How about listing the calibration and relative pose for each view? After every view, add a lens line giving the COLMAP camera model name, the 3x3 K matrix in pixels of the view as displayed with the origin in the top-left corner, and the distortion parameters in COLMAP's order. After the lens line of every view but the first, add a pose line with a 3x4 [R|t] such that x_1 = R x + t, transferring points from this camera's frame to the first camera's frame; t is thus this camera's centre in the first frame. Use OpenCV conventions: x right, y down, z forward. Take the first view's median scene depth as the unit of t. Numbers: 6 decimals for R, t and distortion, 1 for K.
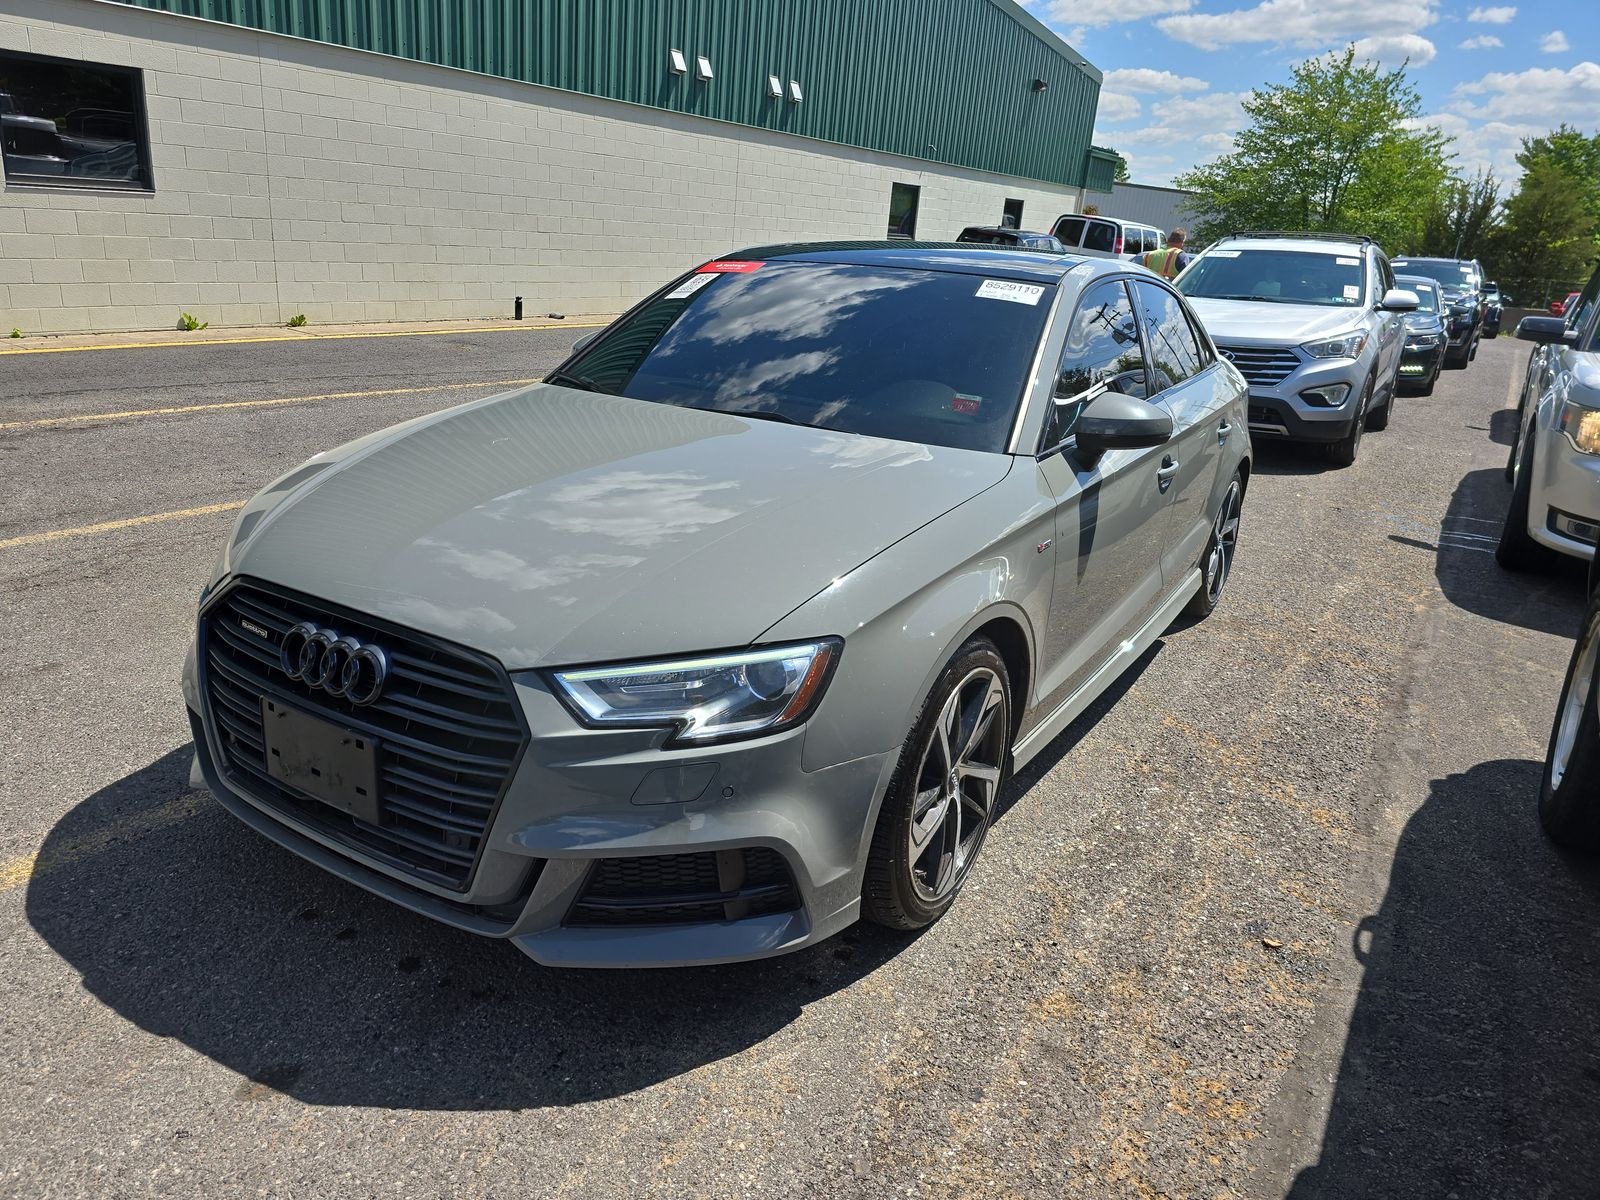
lens RADIAL K [[1091.8, 0, 805.6], [0, 1091.8, 593.0], [0, 0, 1]] dist [0.043276, -0.044685]
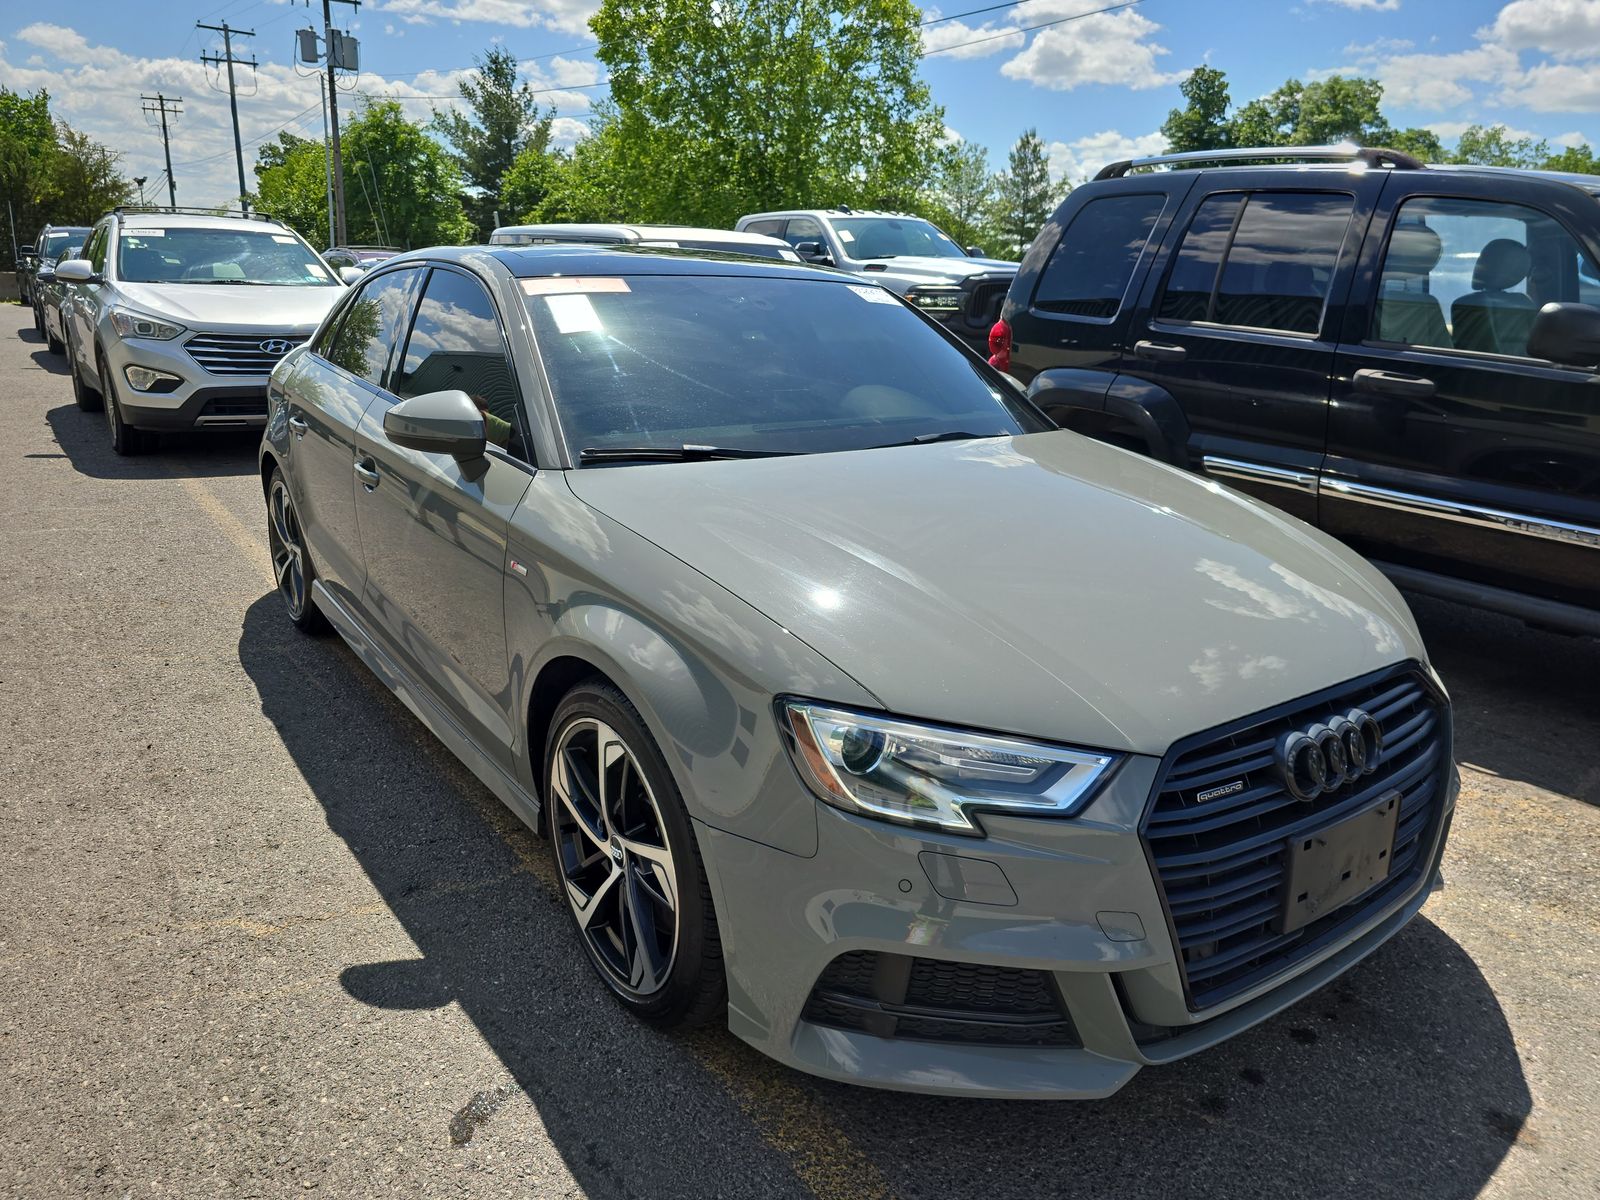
lens RADIAL K [[1091.8, 0, 805.6], [0, 1091.8, 593.0], [0, 0, 1]] dist [0.043276, -0.044685]
pose [[0.381572, -0.300967, 0.873969, -0.153938], [0.274295, 0.939786, 0.203876, -0.041563], [-0.882704, 0.161932, 0.441149, 0.110326]]
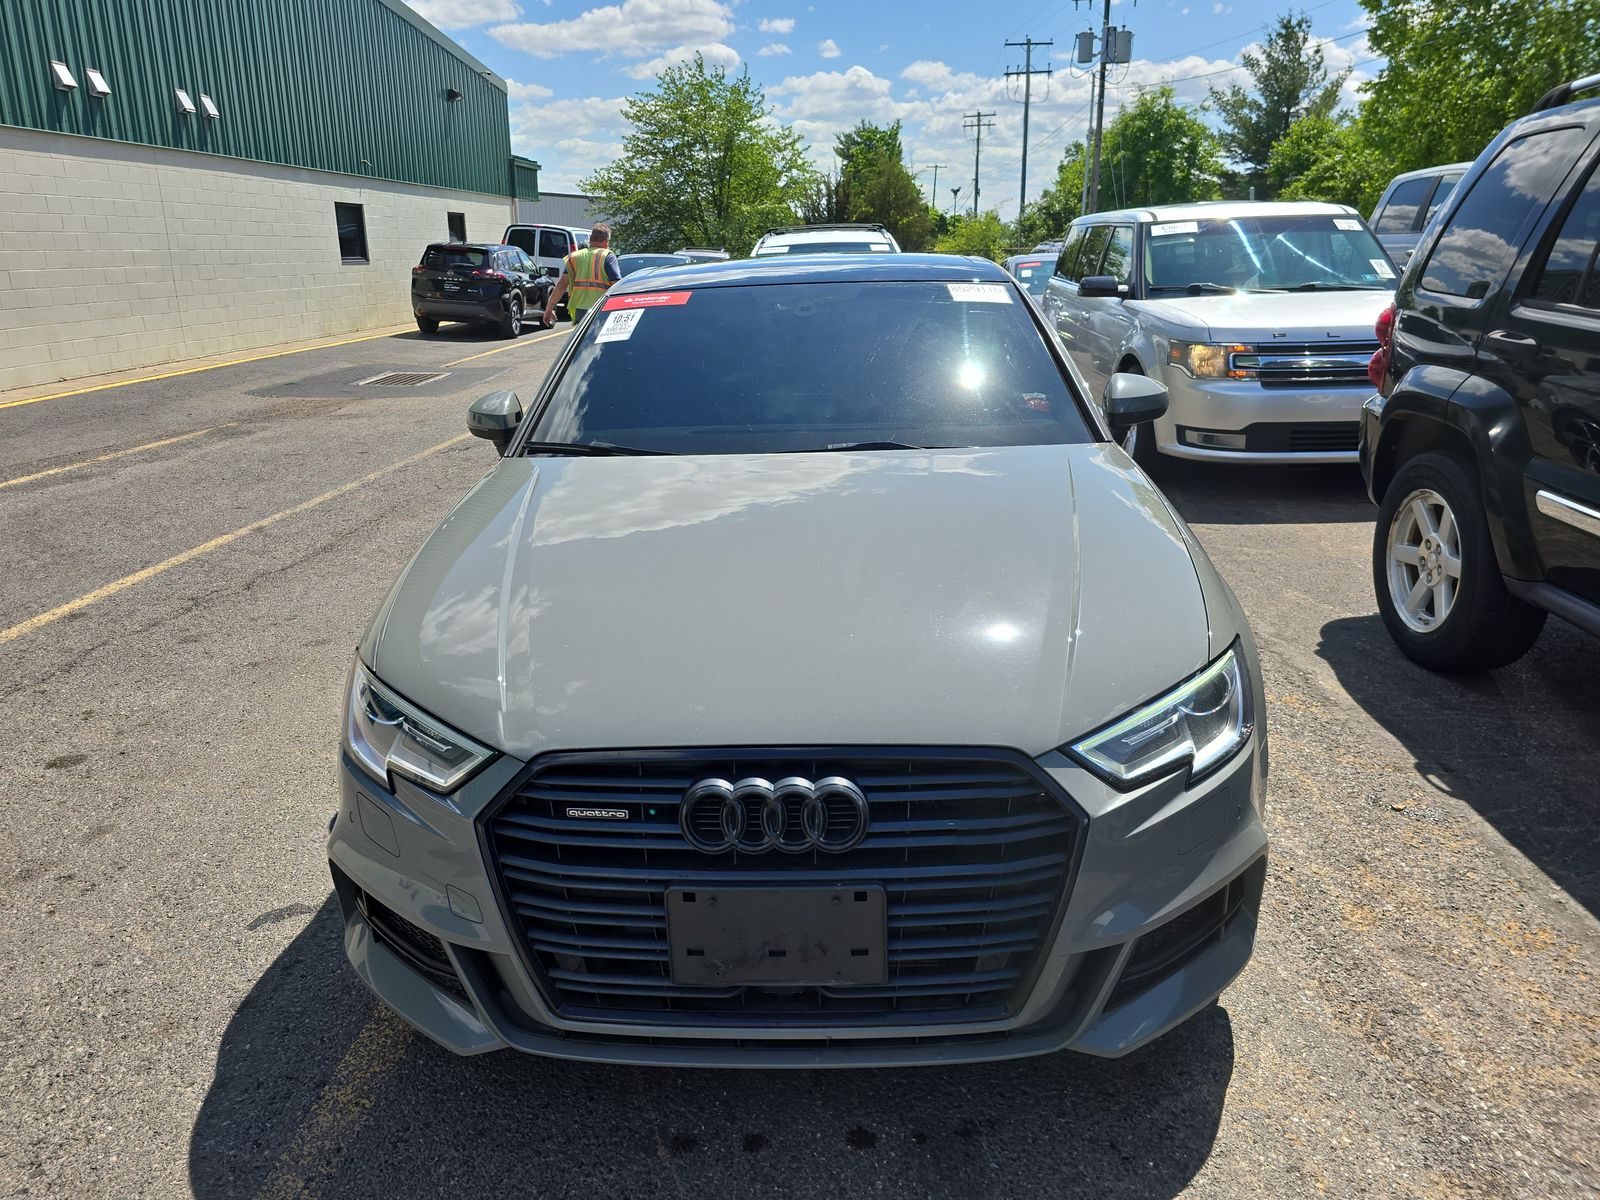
lens RADIAL K [[1080.6, 0, 800.0], [0, 1080.6, 600.0], [0, 0, 1]] dist [0.046991, -0.040143]
pose [[0.868514, -0.226764, 0.440751, -0.083917], [0.225898, 0.972583, 0.055249, -0.015315], [-0.441195, 0.051581, 0.895928, 0.029801]]
